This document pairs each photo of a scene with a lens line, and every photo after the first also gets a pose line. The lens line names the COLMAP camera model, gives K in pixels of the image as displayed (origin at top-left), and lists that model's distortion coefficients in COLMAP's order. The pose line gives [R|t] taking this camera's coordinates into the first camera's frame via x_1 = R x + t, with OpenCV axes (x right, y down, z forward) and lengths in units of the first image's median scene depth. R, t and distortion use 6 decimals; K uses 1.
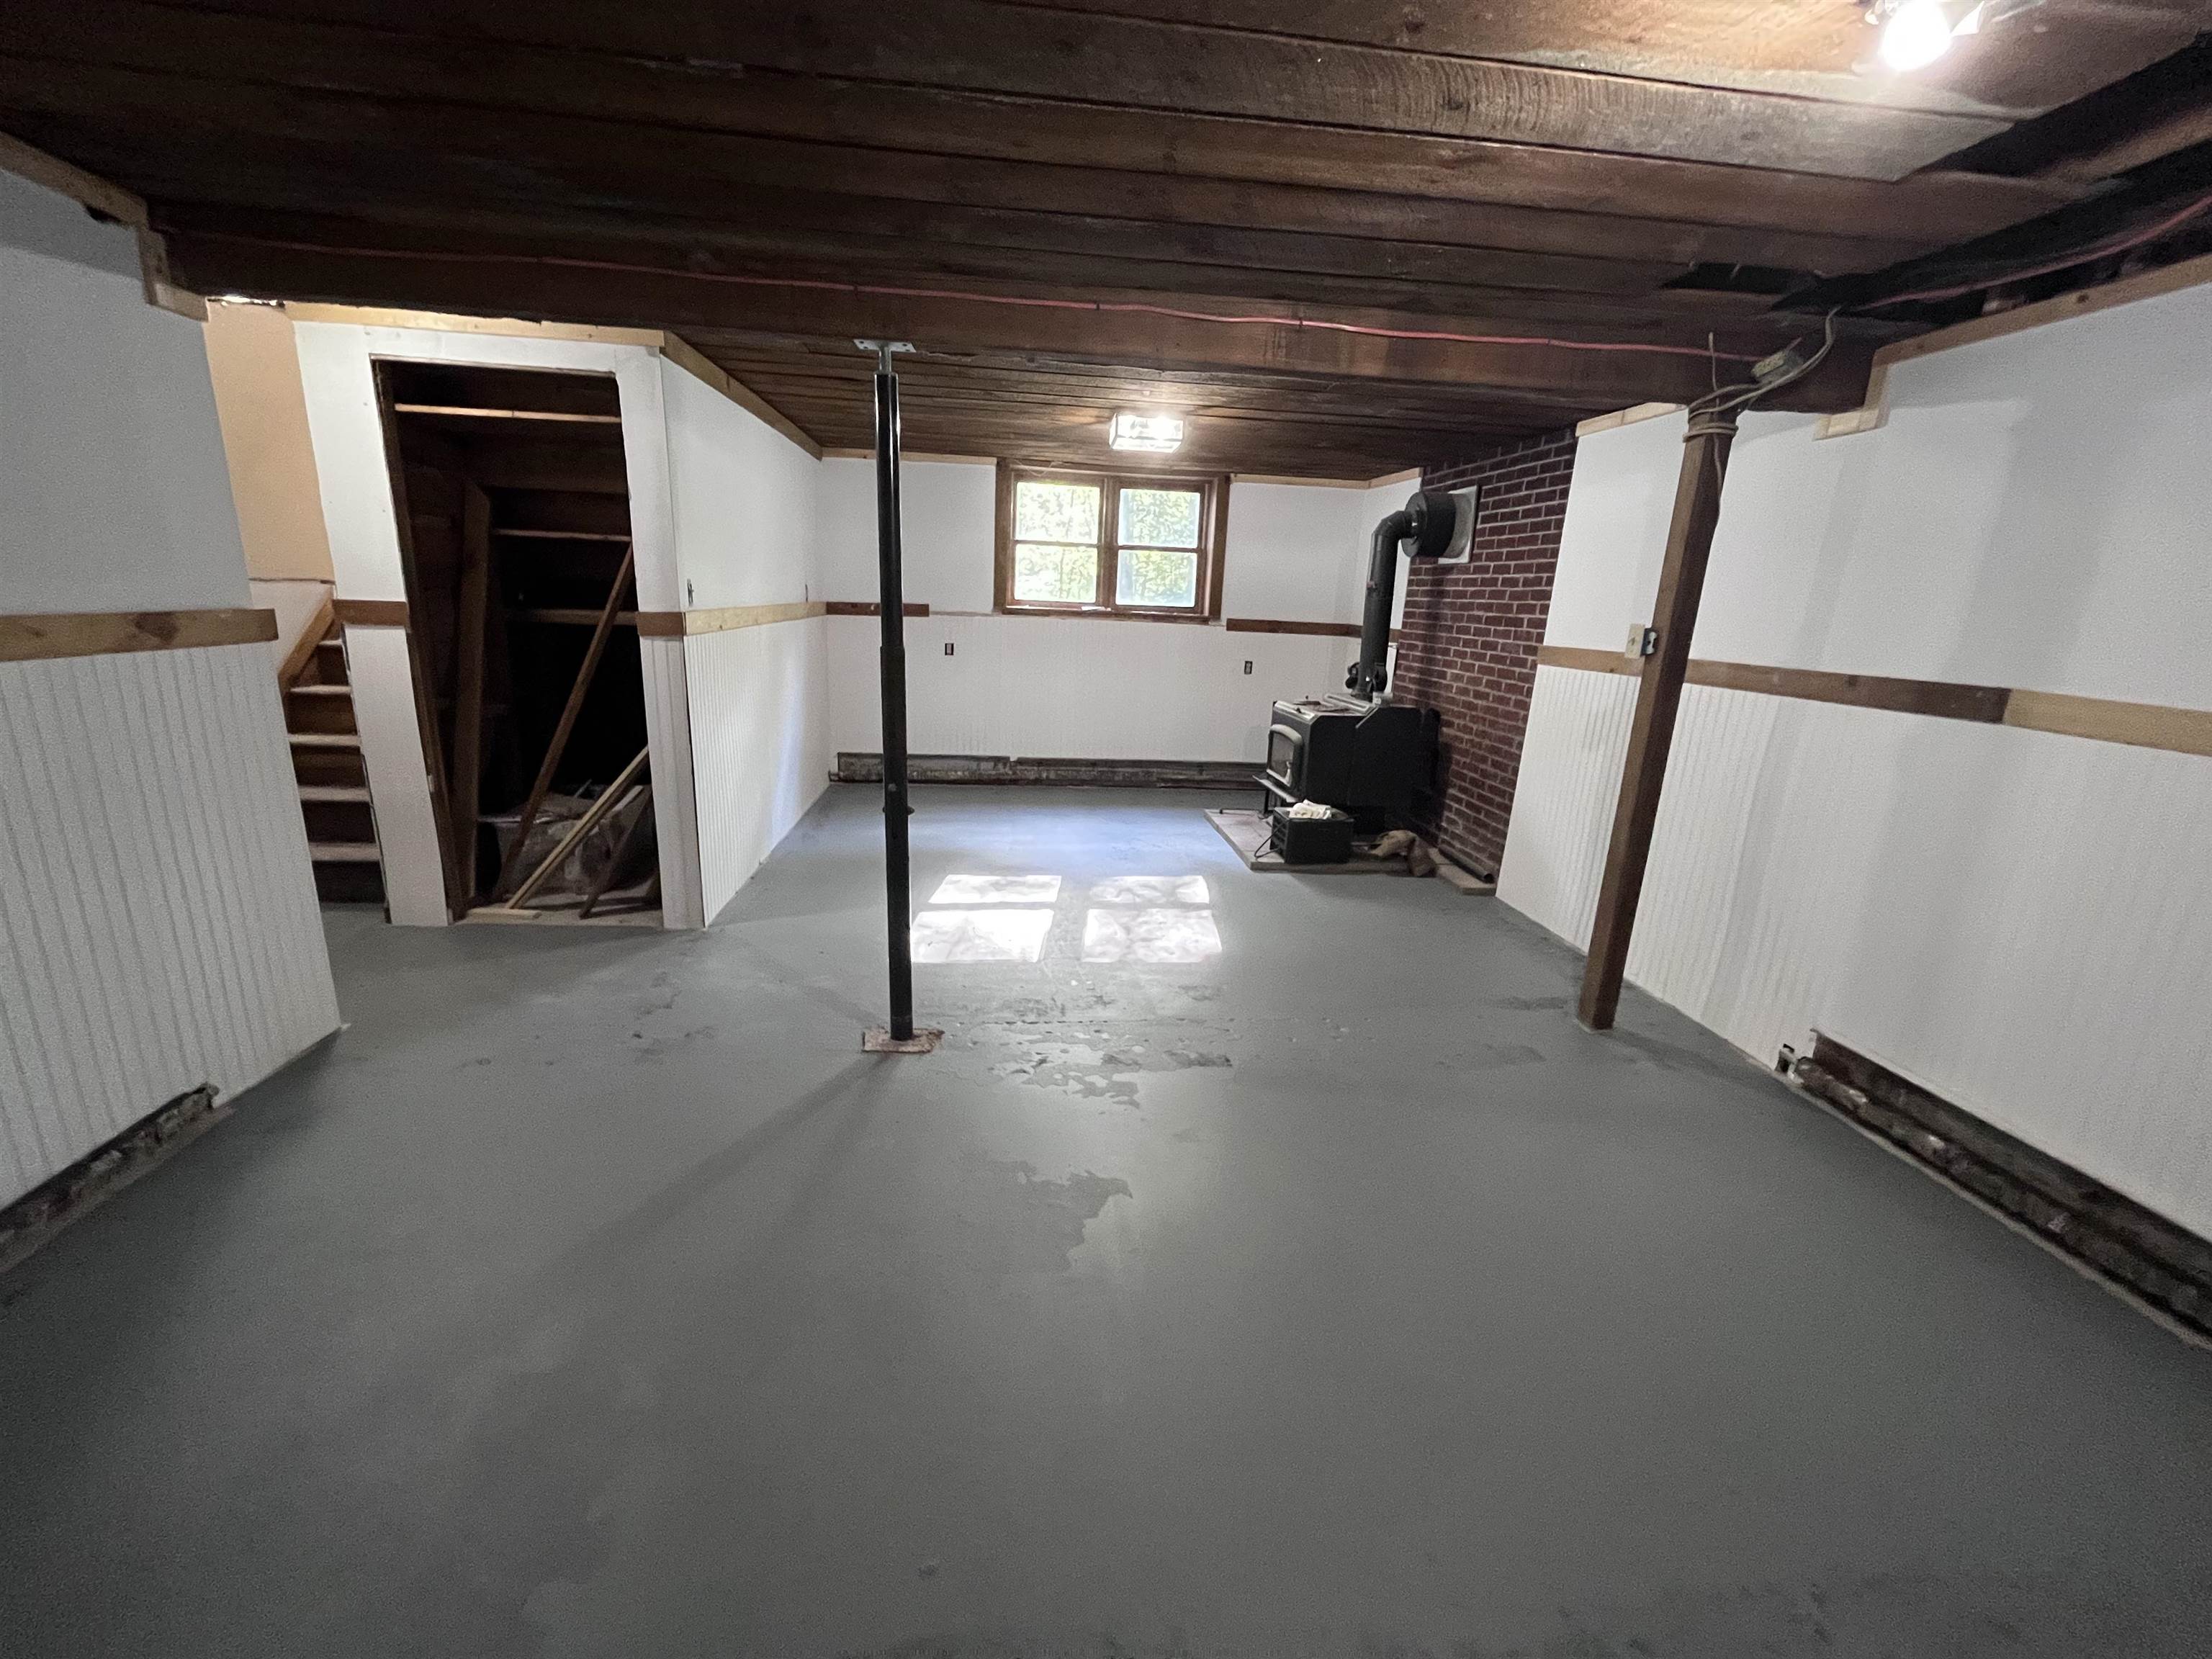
lens RADIAL K [[907.6, 0, 1102.7], [0, 907.6, 832.1], [0, 0, 1]] dist [-0.002023, -0.000990]
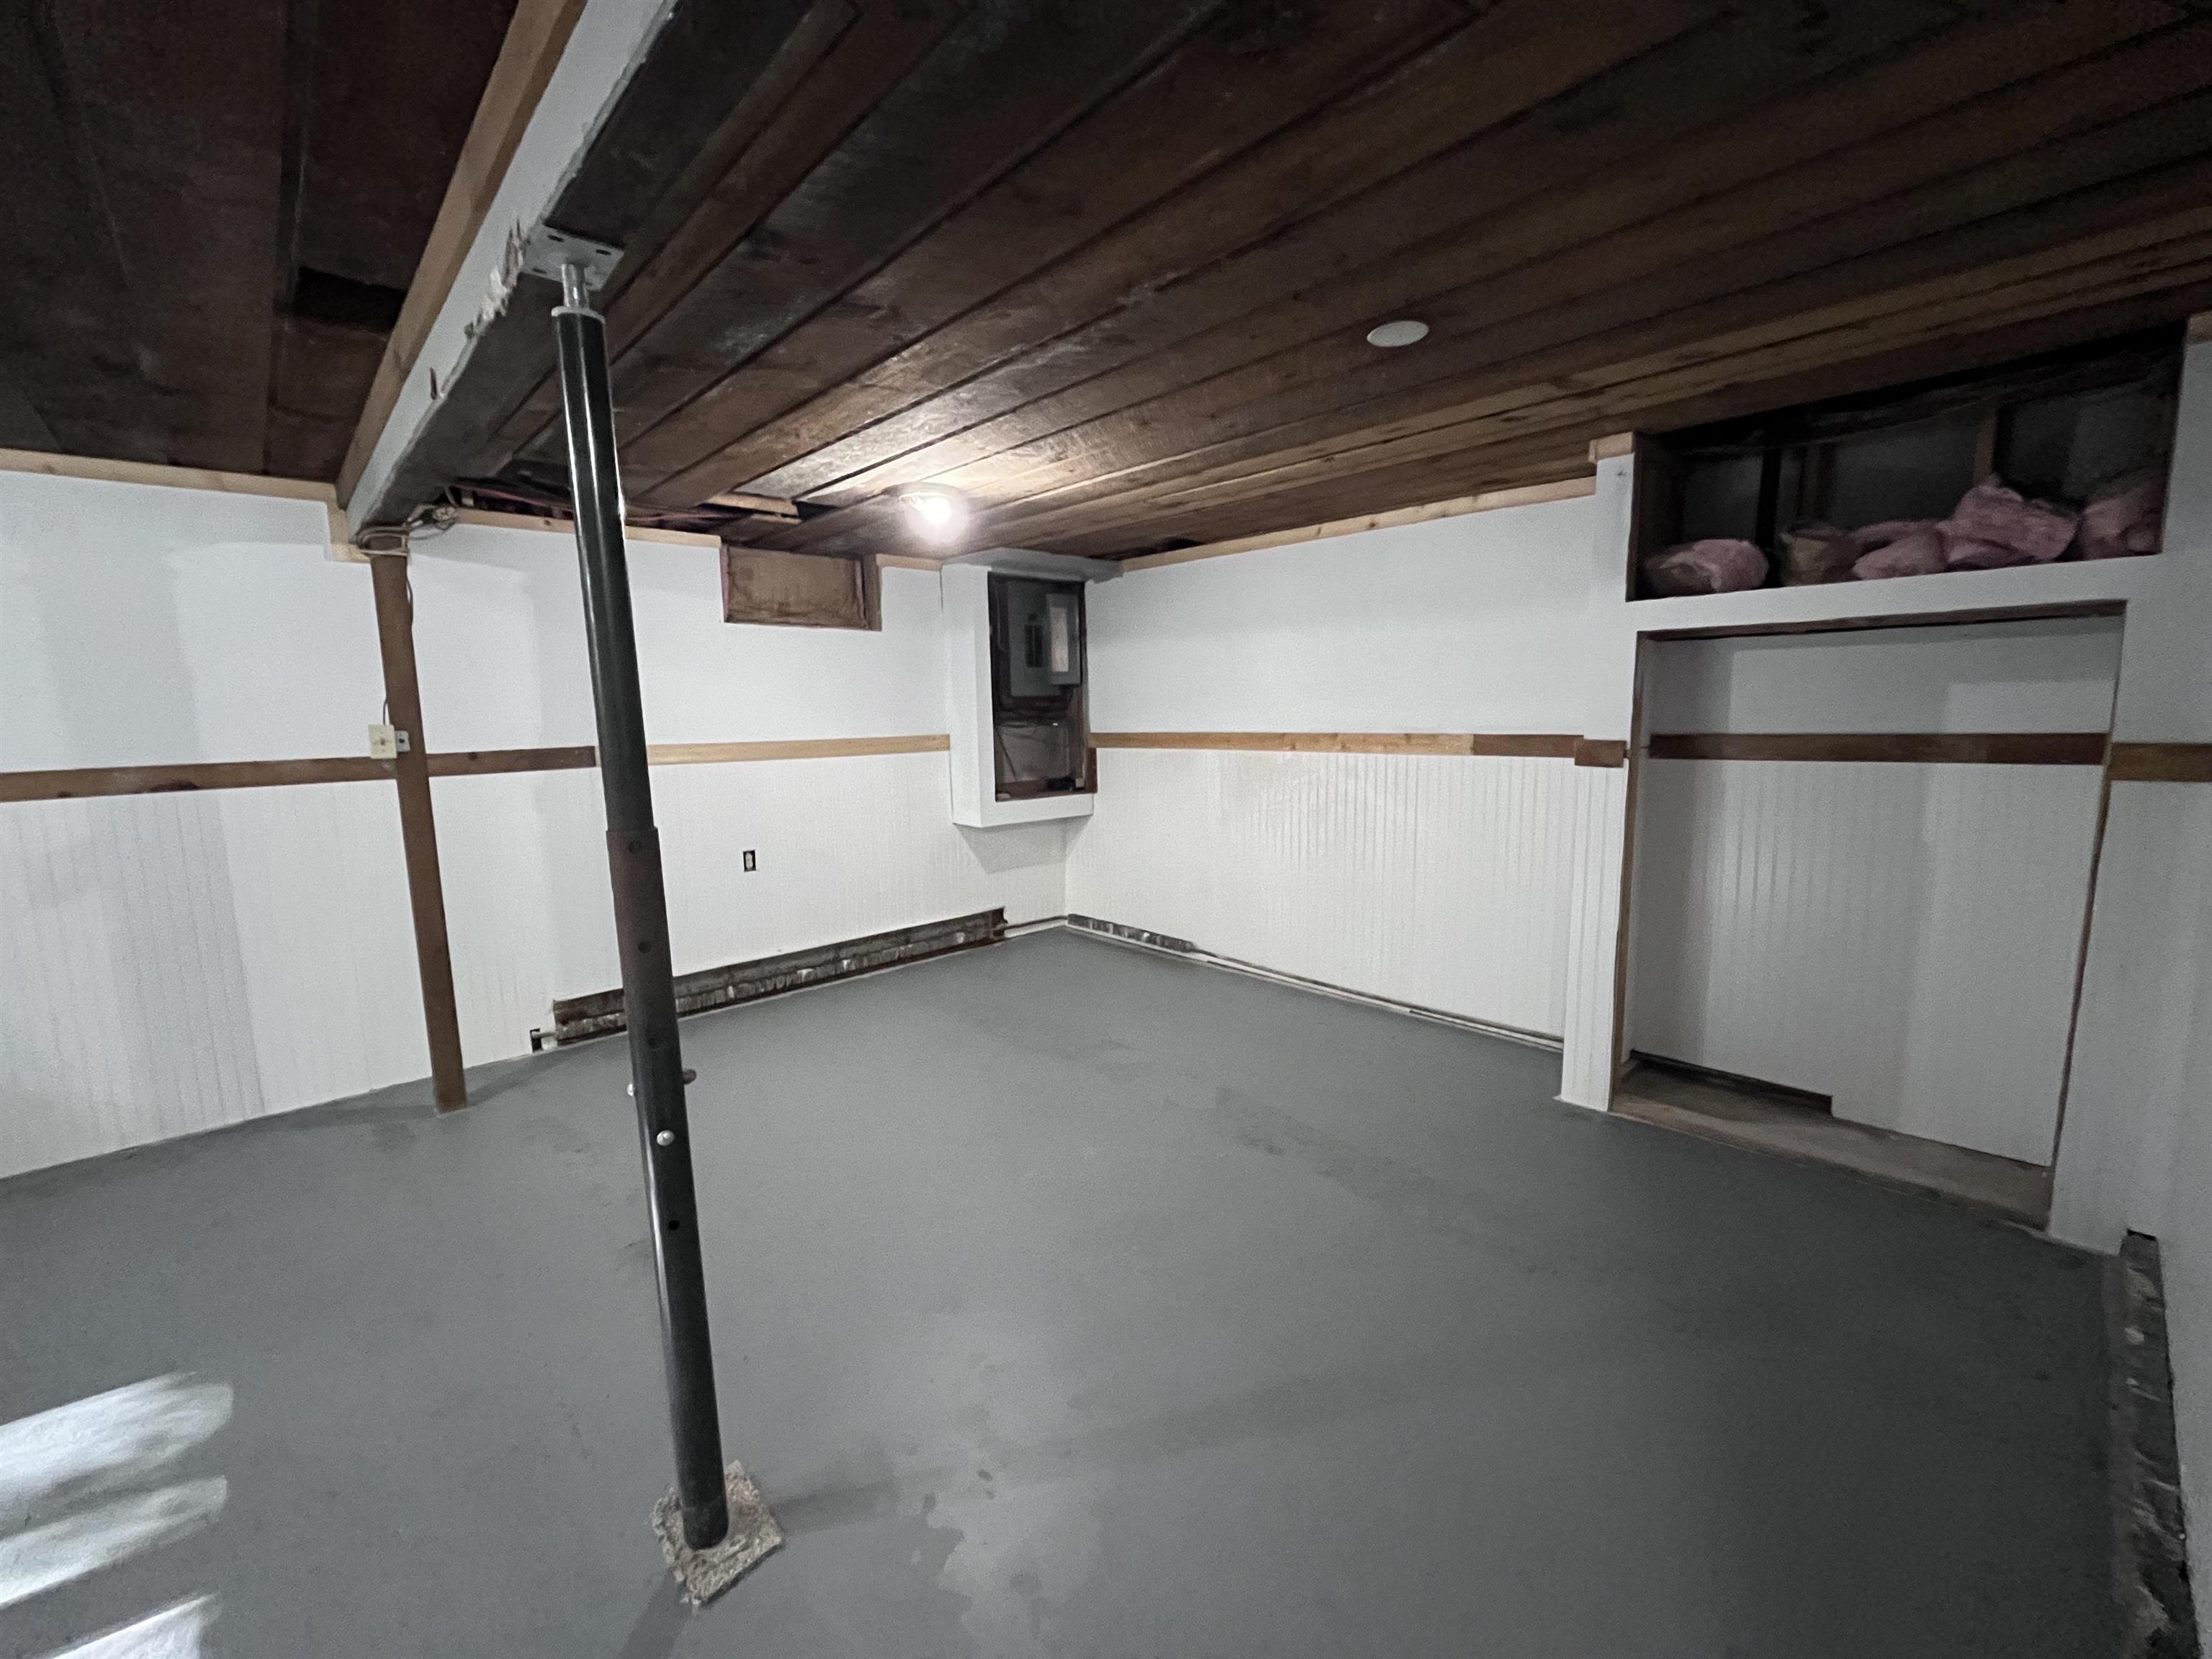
lens RADIAL K [[907.6, 0, 1102.7], [0, 907.6, 832.1], [0, 0, 1]] dist [-0.002023, -0.000990]
pose [[-0.607181, -0.137202, 0.782629, -0.476955], [0.195716, 0.928805, 0.314668, -0.182323], [-0.770083, 0.344233, -0.537100, 0.630976]]
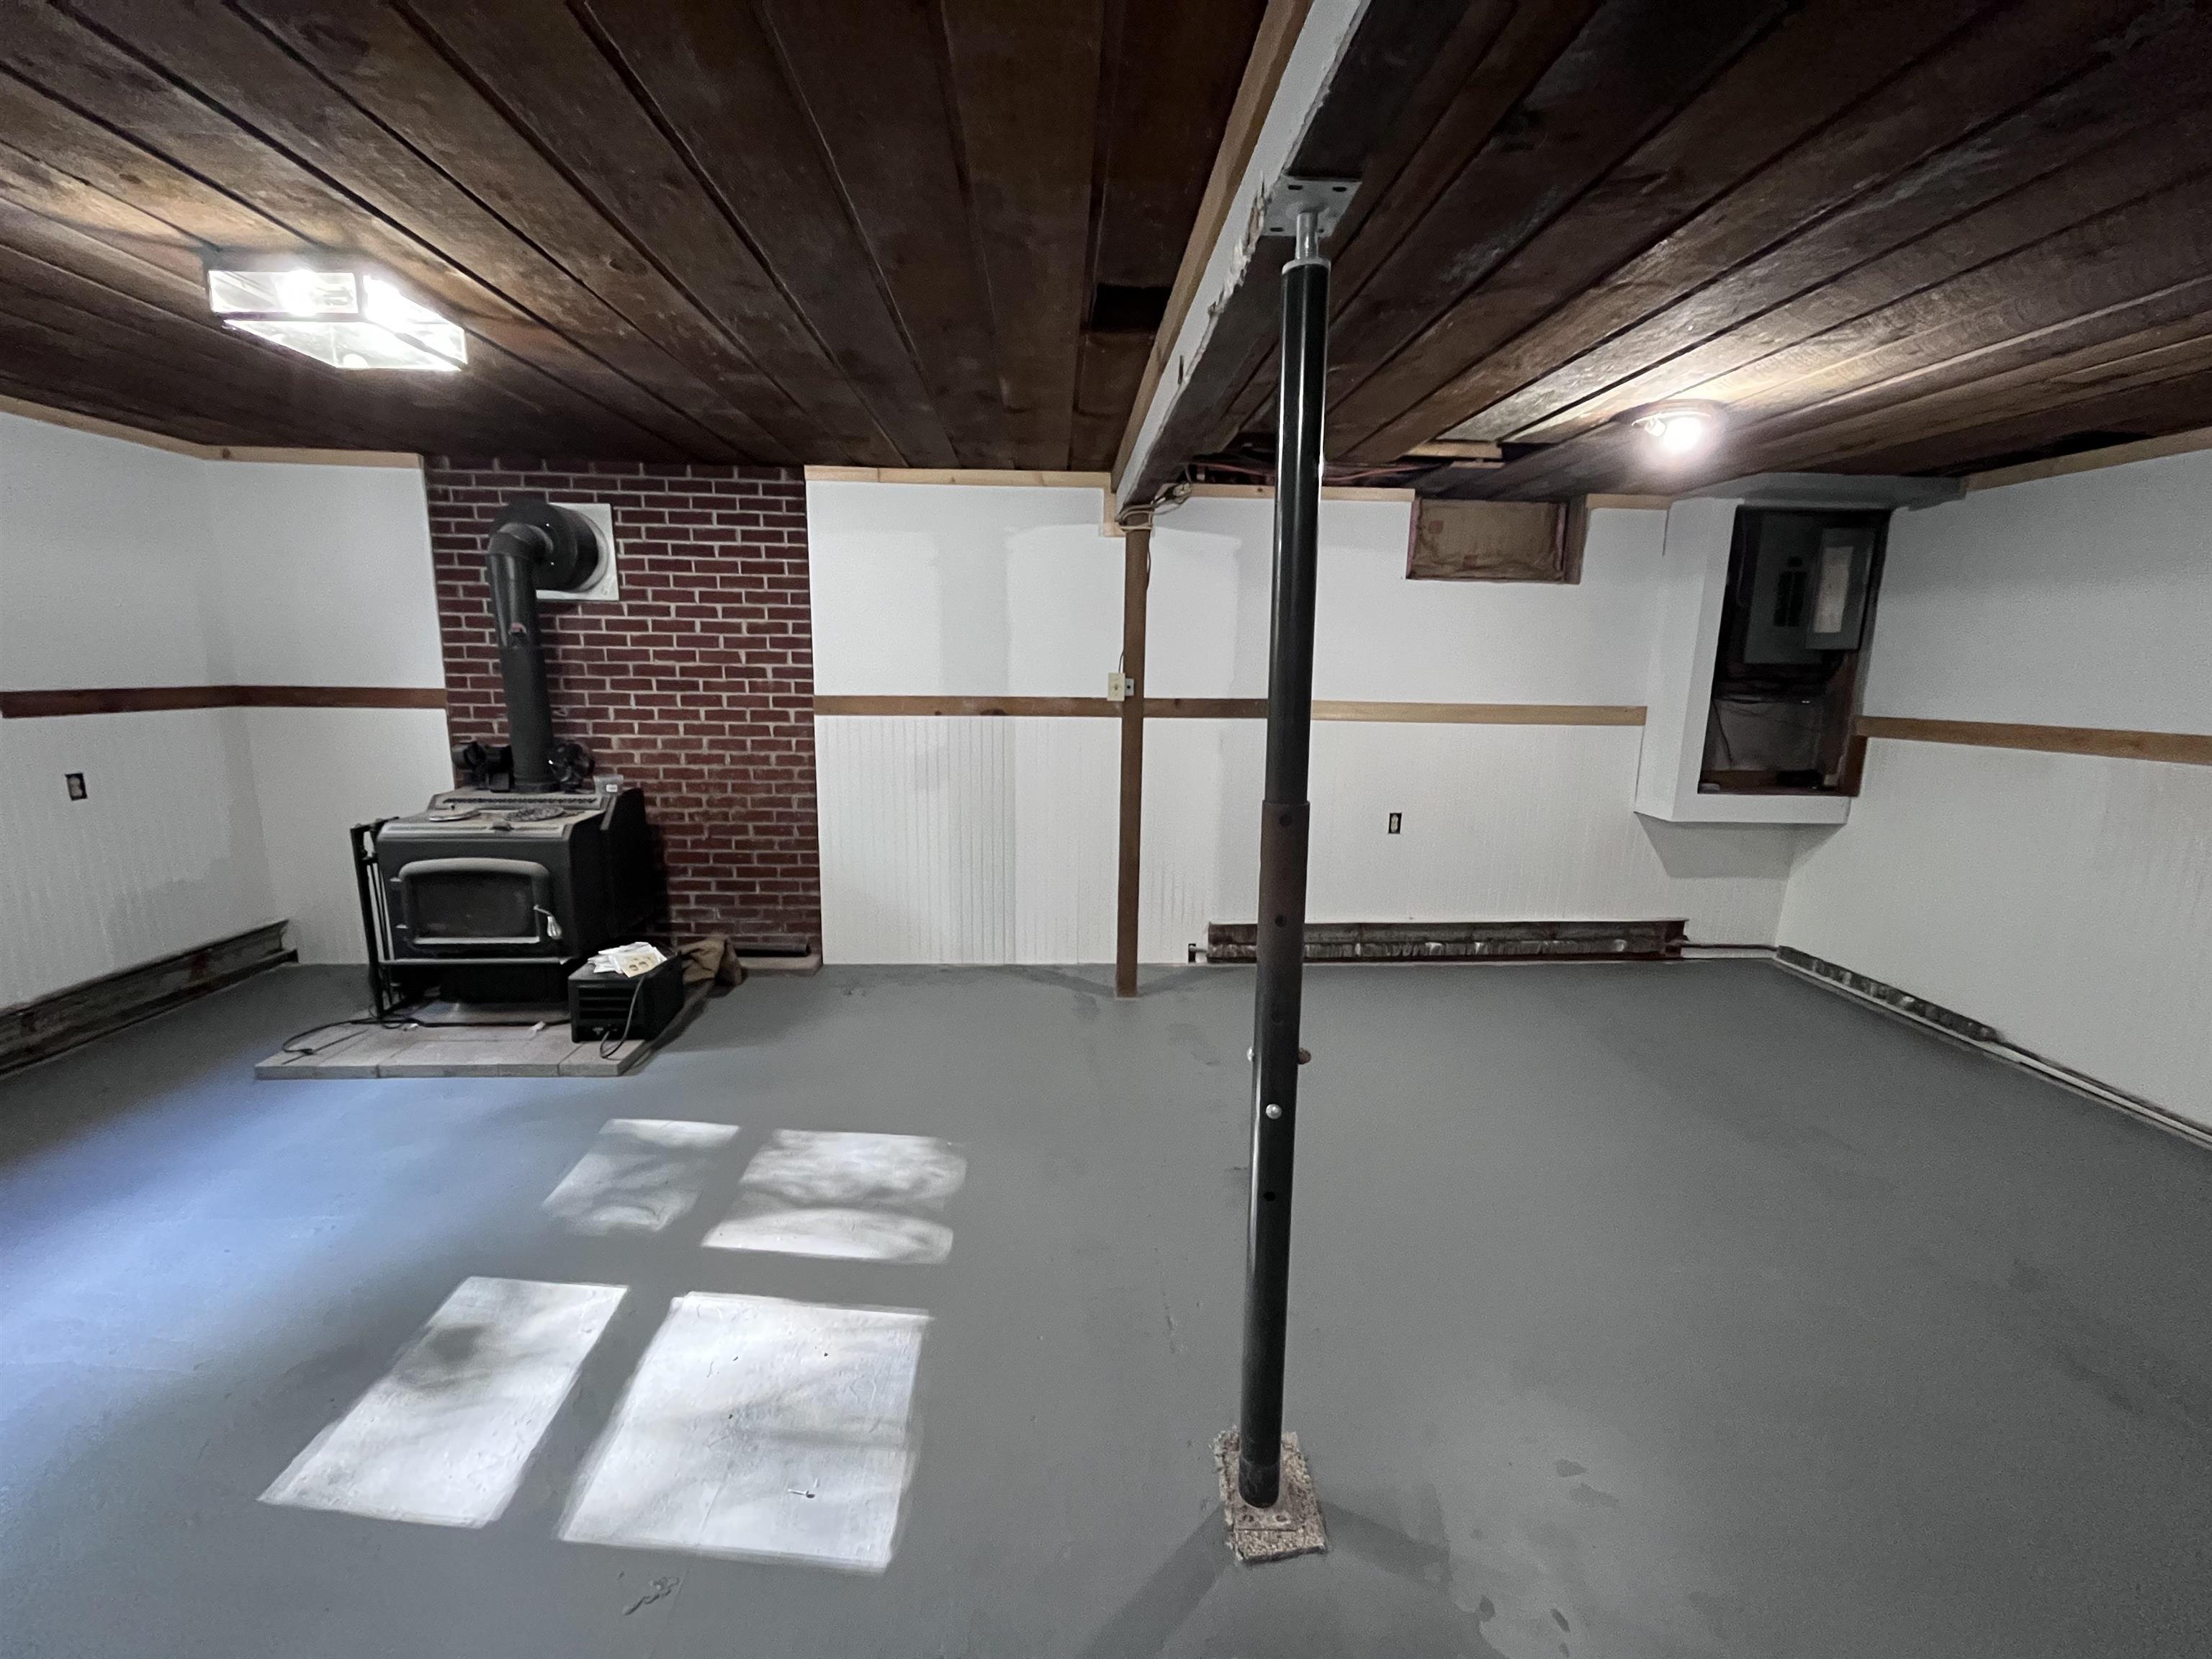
lens RADIAL K [[907.6, 0, 1102.7], [0, 907.6, 832.1], [0, 0, 1]] dist [-0.002023, -0.000990]
pose [[0.043991, -0.223008, 0.973823, -0.437339], [0.239921, 0.948599, 0.206394, -0.185256], [-0.969795, 0.224561, 0.095234, 0.620502]]
